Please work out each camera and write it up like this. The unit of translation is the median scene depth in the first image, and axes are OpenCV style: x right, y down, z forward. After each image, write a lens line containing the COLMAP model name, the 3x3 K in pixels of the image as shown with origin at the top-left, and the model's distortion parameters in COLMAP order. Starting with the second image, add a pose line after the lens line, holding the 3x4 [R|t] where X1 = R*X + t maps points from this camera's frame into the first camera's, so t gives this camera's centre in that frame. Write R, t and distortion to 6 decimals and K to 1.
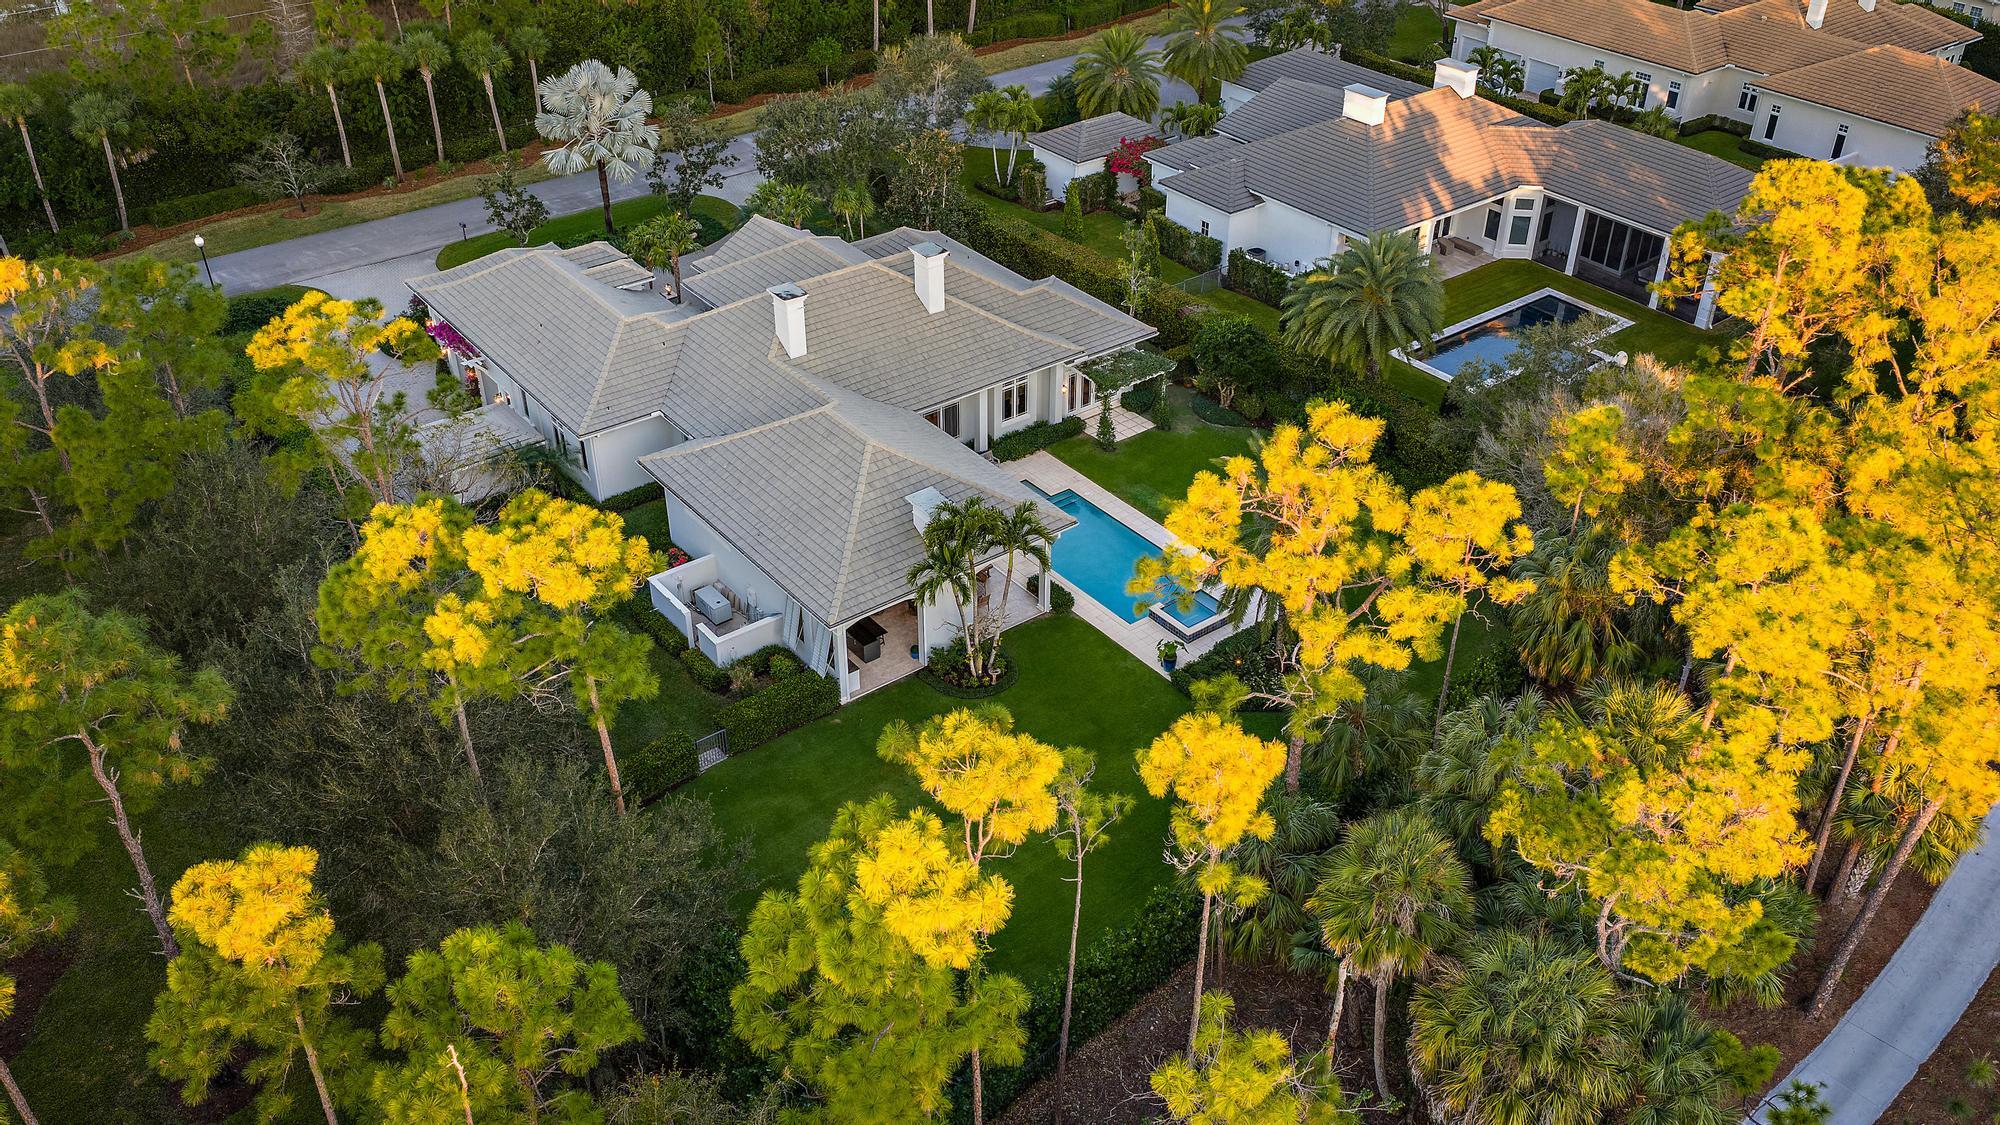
lens RADIAL K [[1668.4, 0, 1001.6], [0, 1668.4, 568.8], [0, 0, 1]] dist [0.025374, -0.012189]
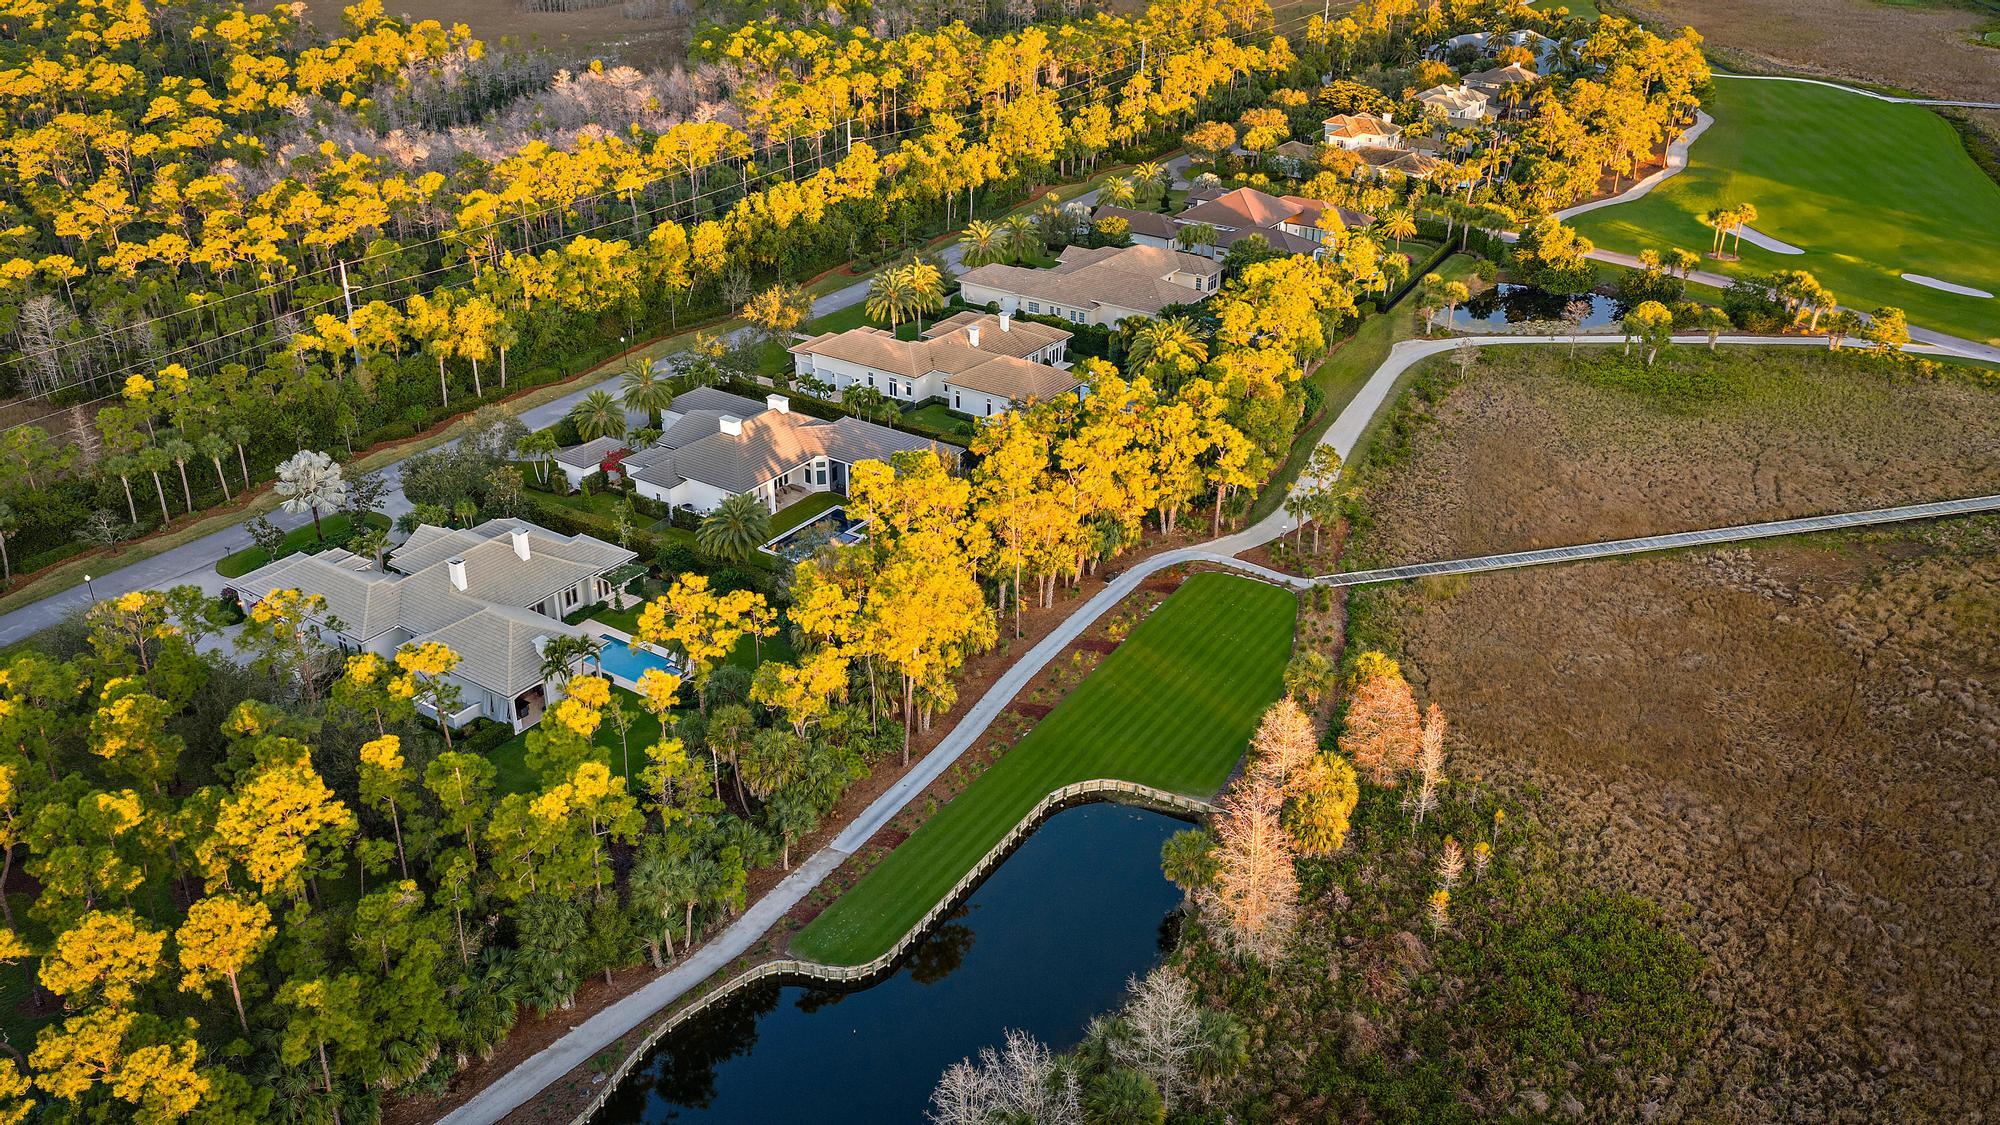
lens RADIAL K [[1668.4, 0, 1009.6], [0, 1668.4, 559.2], [0, 0, 1]] dist [0.025374, -0.012189]
pose [[0.950413, -0.137933, 0.278728, -0.039358], [0.171448, 0.980149, -0.099565, 0.128493], [-0.259462, 0.142415, 0.955195, -0.944034]]
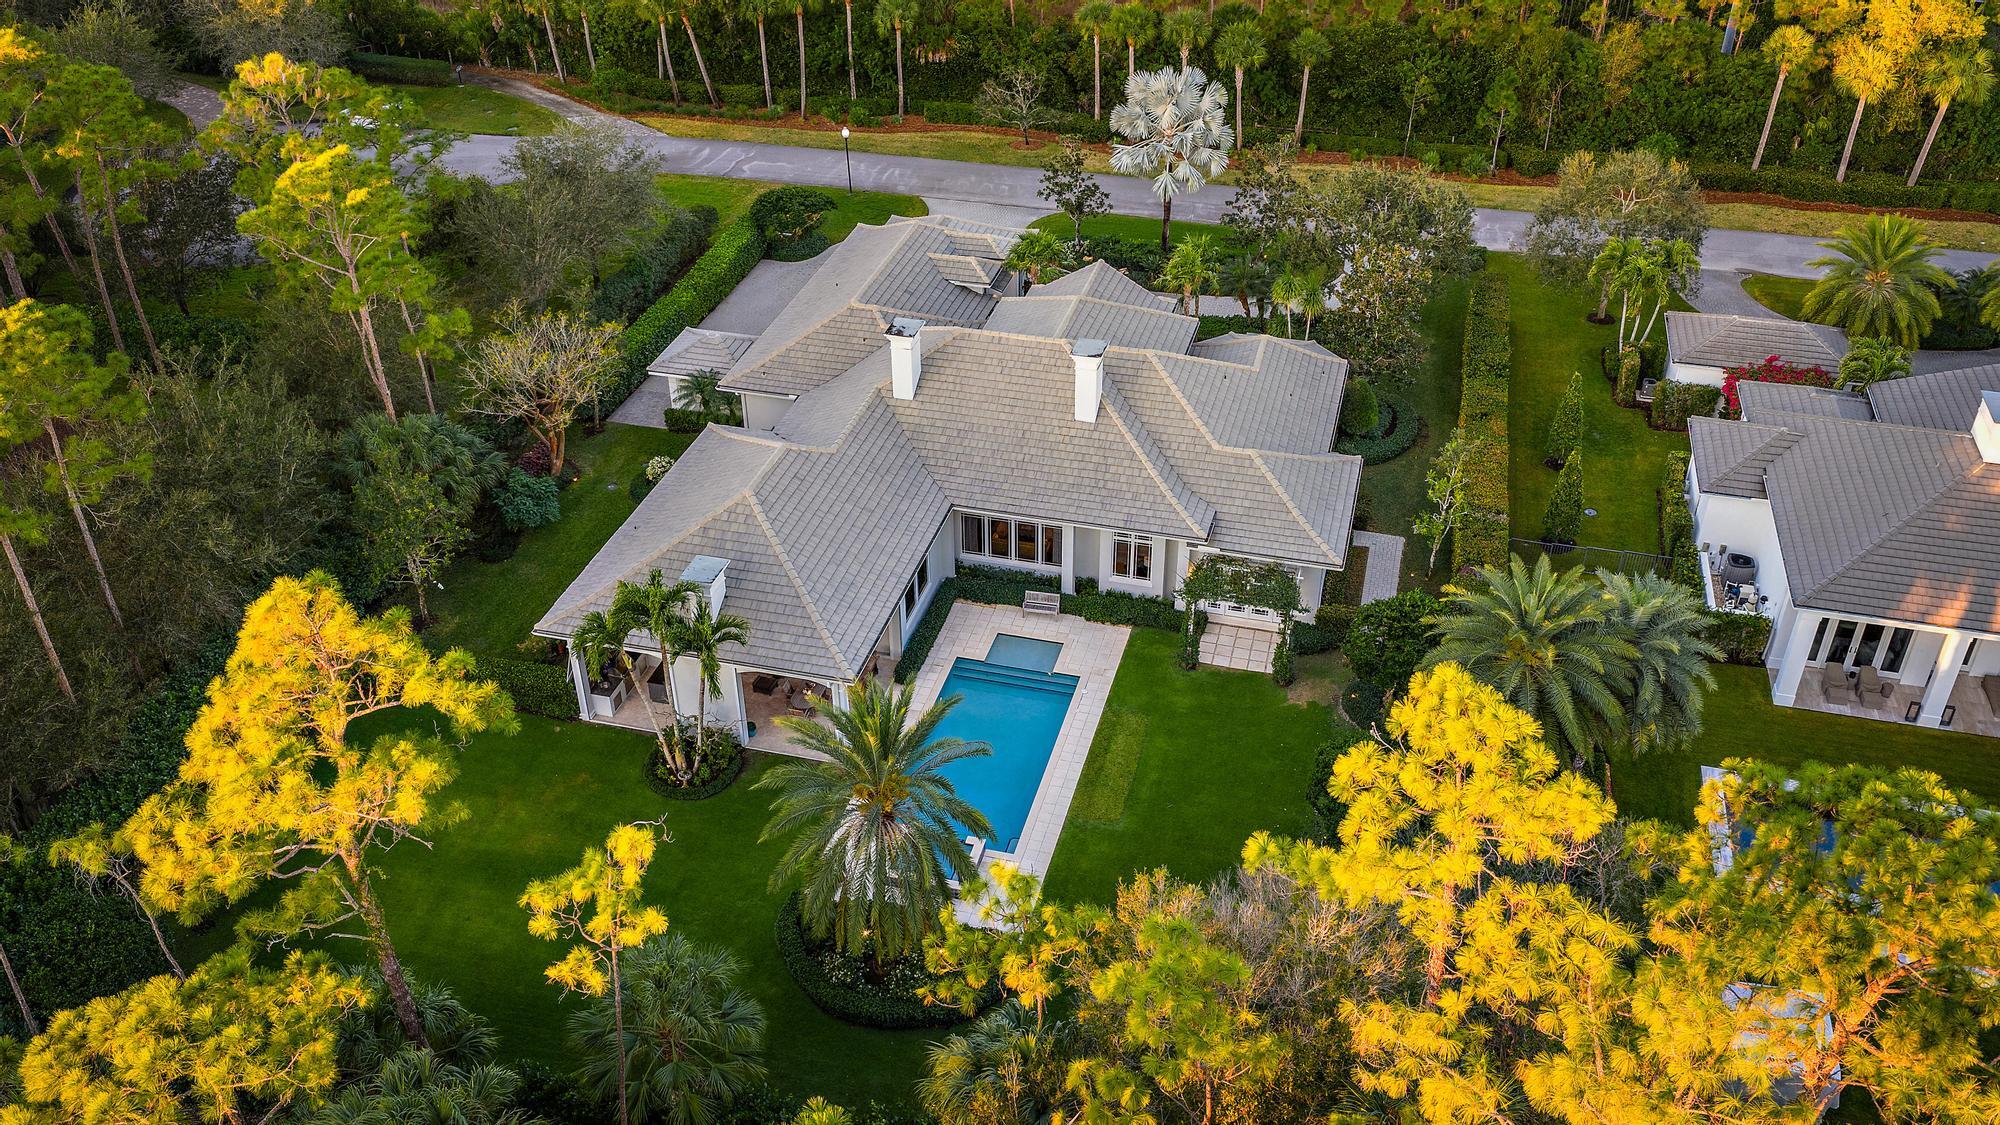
lens RADIAL K [[1668.4, 0, 1003.5], [0, 1668.4, 561.6], [0, 0, 1]] dist [0.025374, -0.012189]
pose [[0.609720, 0.438576, -0.660222, 0.434089], [-0.438802, 0.880446, 0.179632, -0.185856], [0.660072, 0.180182, 0.729274, 0.305617]]
